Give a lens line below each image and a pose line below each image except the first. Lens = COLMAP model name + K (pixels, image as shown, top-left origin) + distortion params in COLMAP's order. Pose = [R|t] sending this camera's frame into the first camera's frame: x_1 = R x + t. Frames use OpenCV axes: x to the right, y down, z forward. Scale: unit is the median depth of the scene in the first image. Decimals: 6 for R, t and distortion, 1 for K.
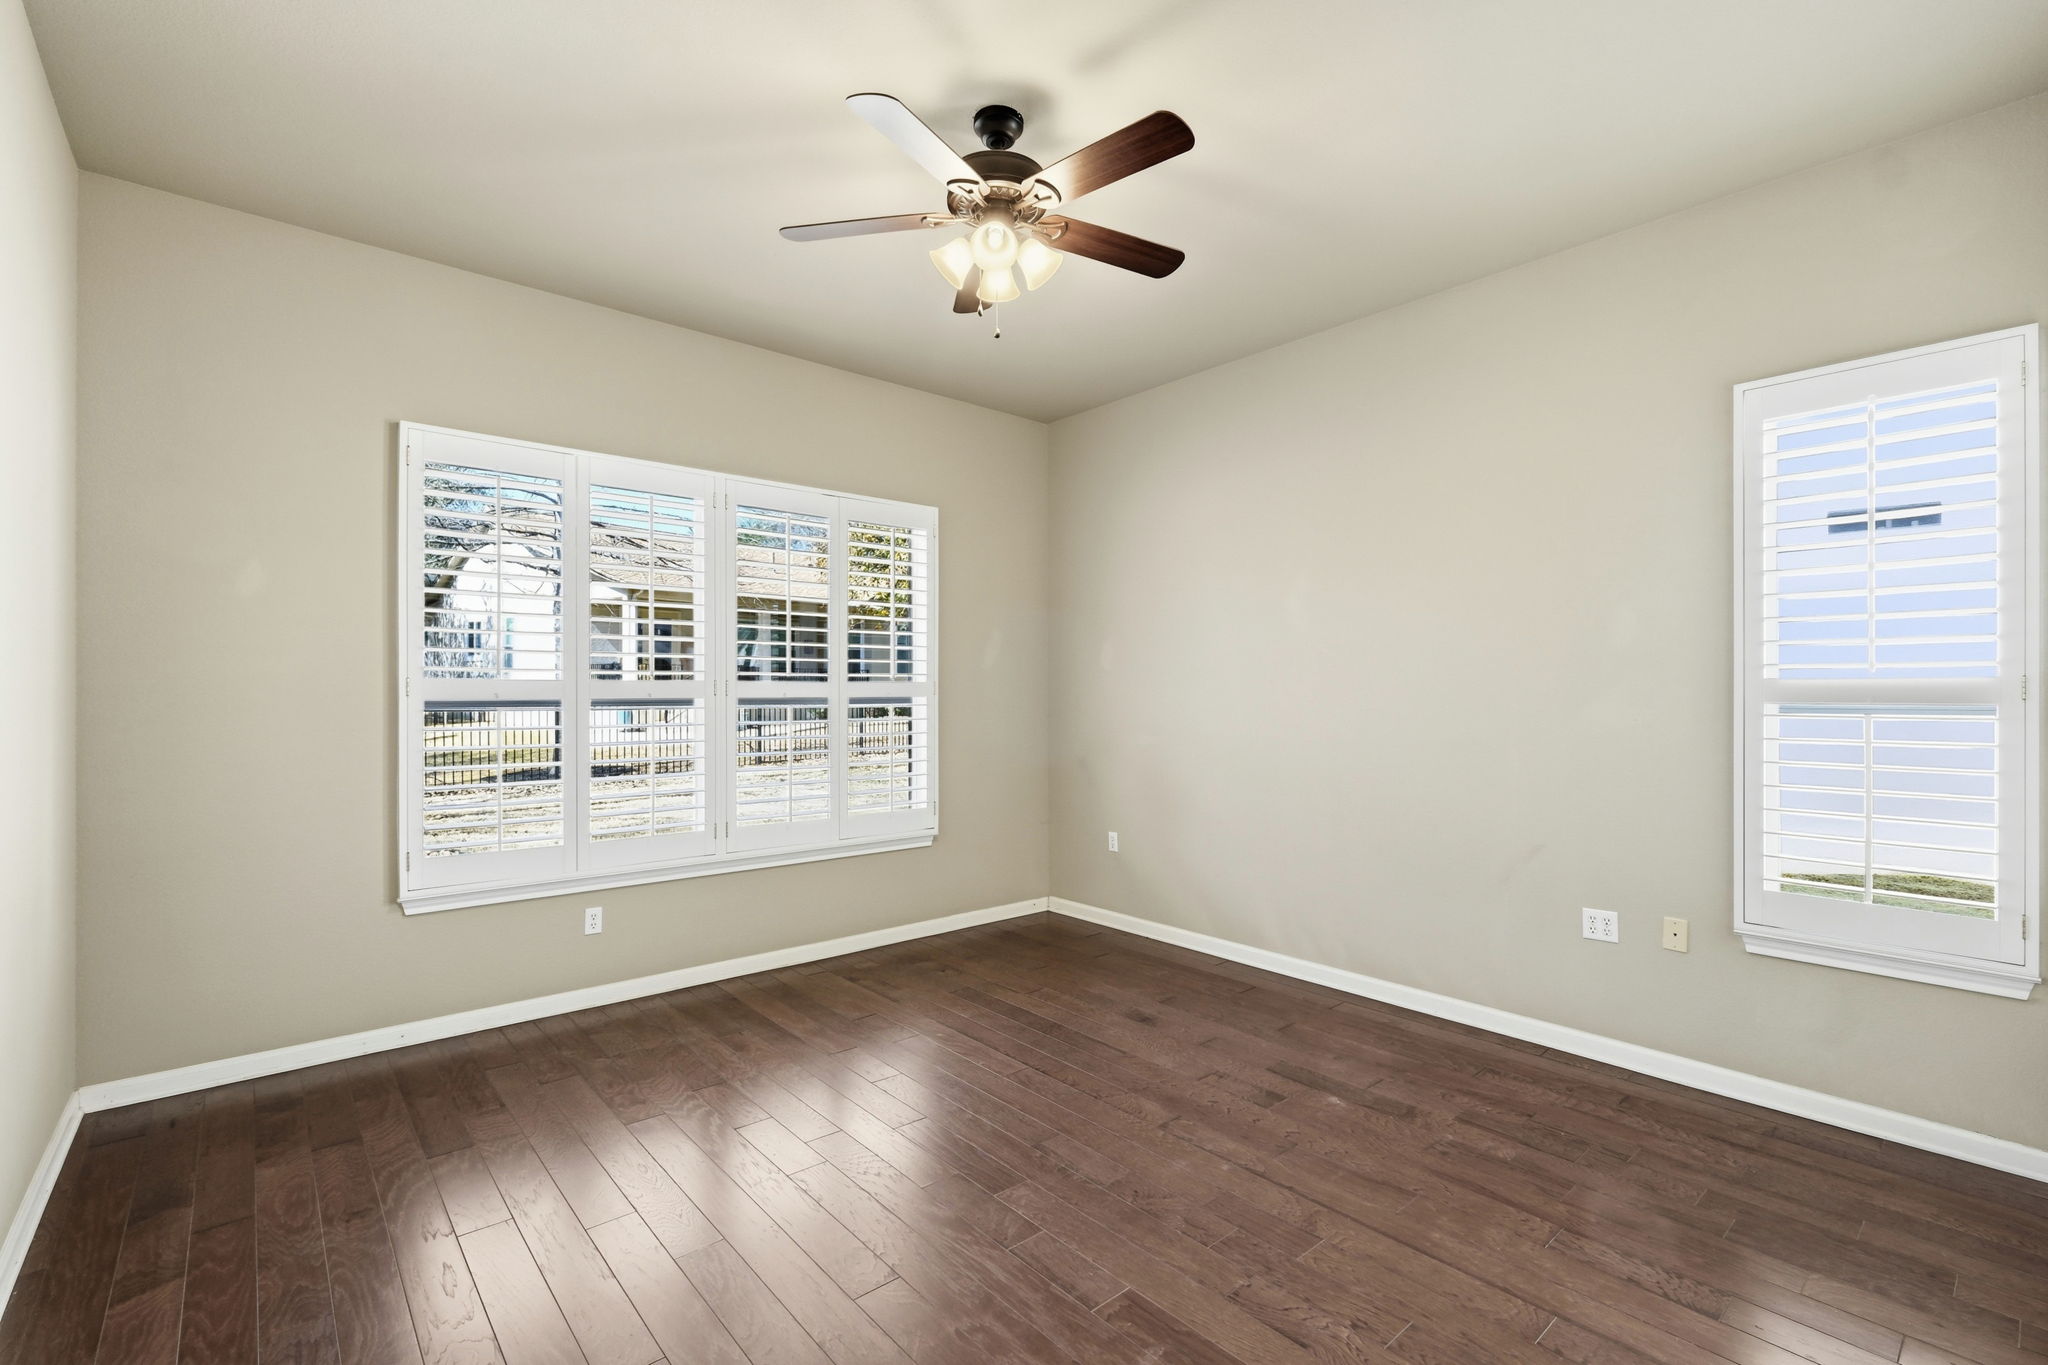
lens RADIAL K [[906.4, 0, 1005.5], [0, 906.4, 688.9], [0, 0, 1]] dist [-0.001676, -0.000641]
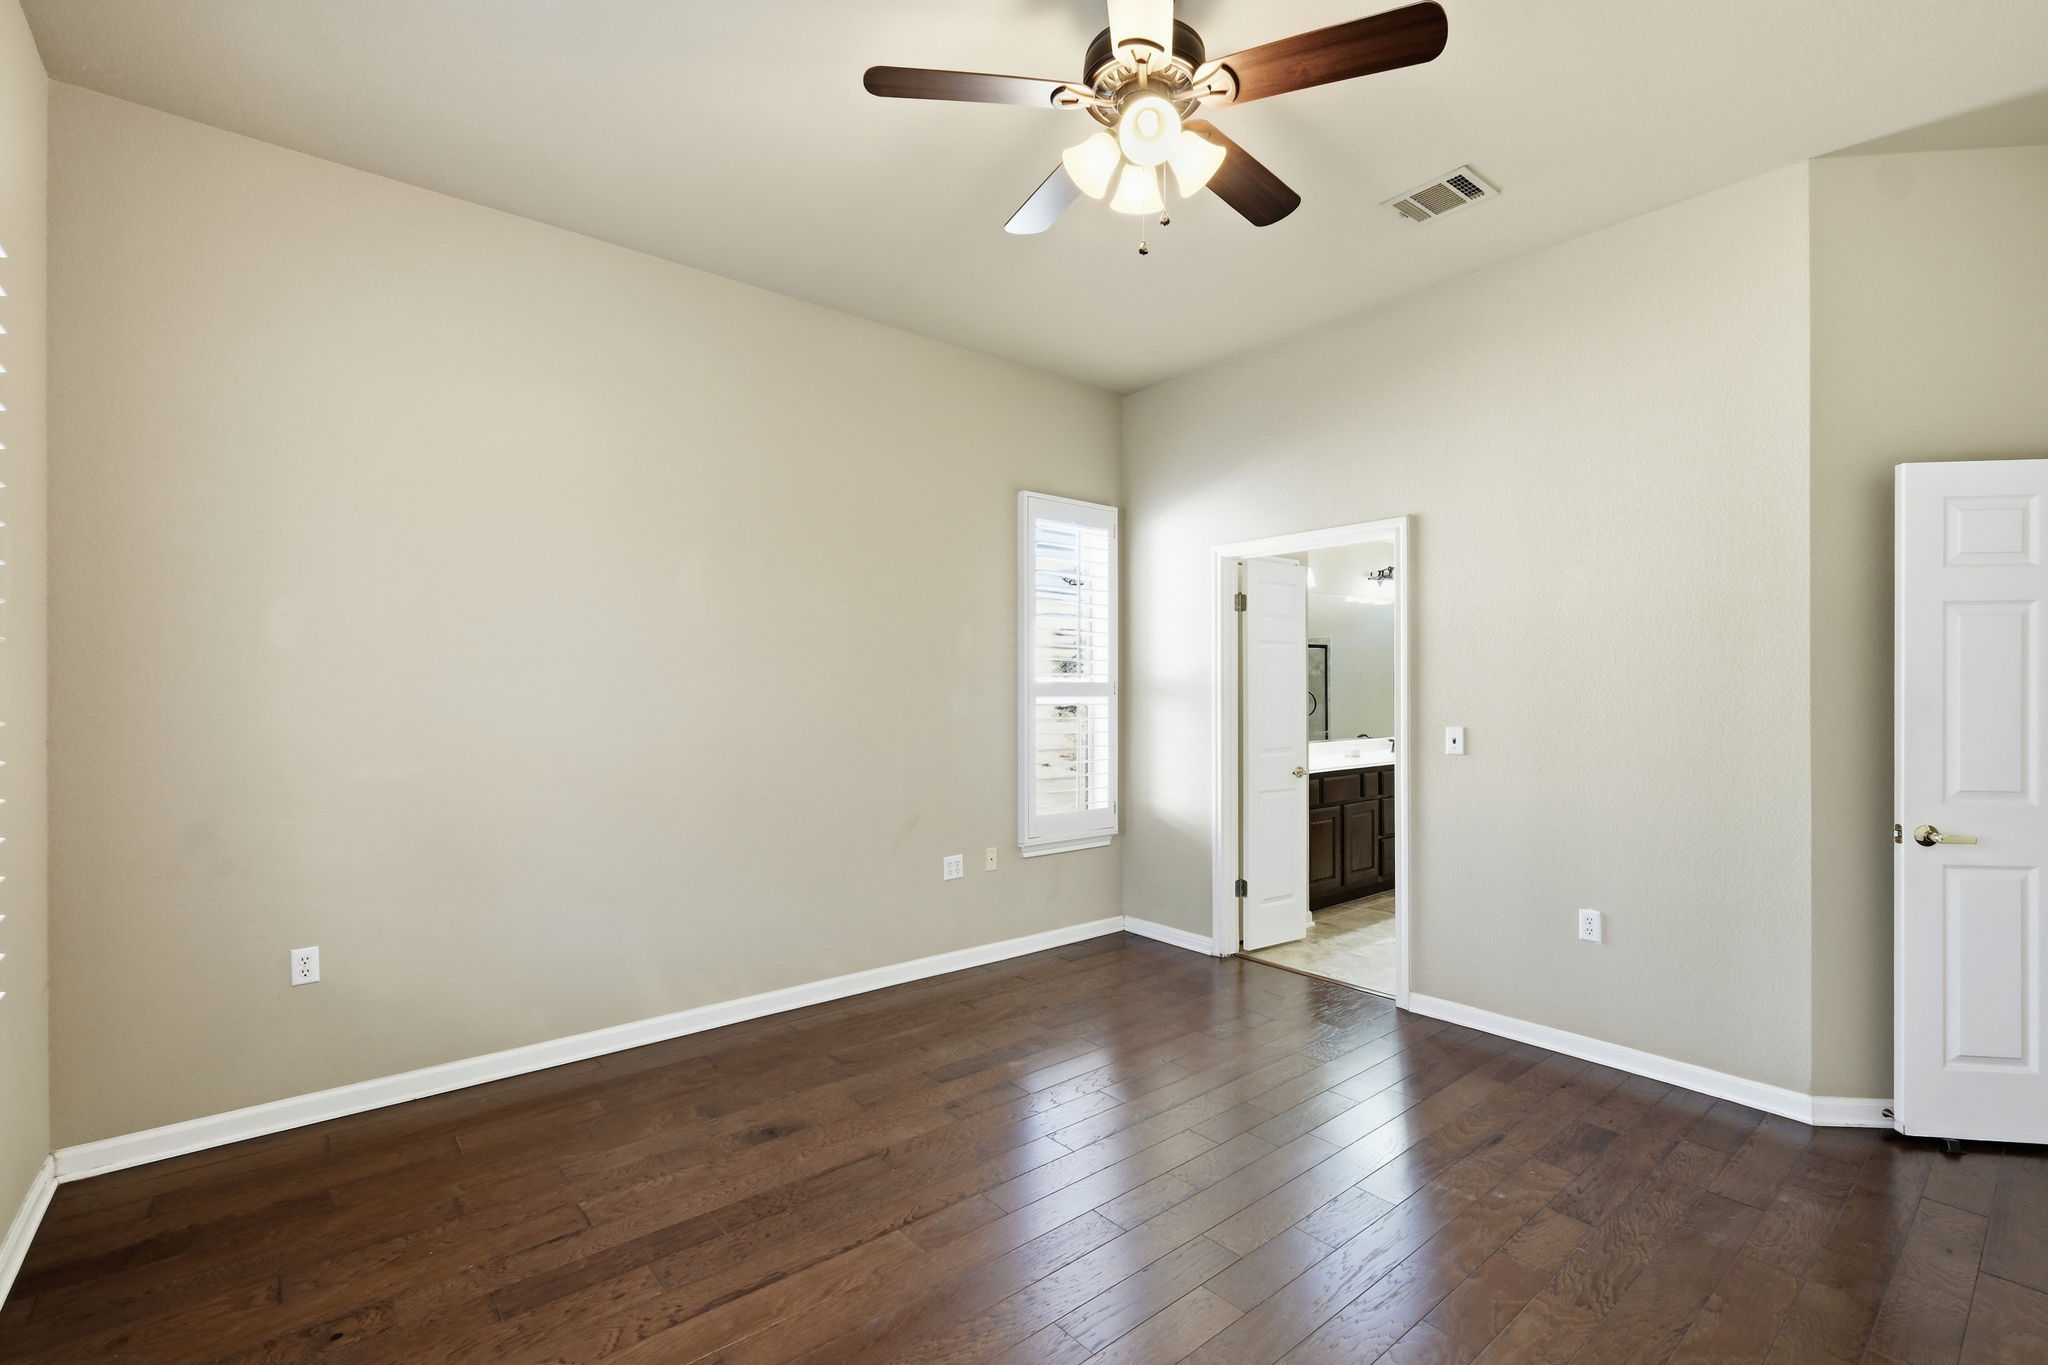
lens RADIAL K [[906.4, 0, 1029.1], [0, 906.4, 685.1], [0, 0, 1]] dist [-0.001676, -0.000641]
pose [[0.004518, 0.007406, 0.999962, -0.599648], [-0.003187, 0.999968, -0.007391, 0.005346], [-0.999985, -0.003154, 0.004541, 0.805524]]
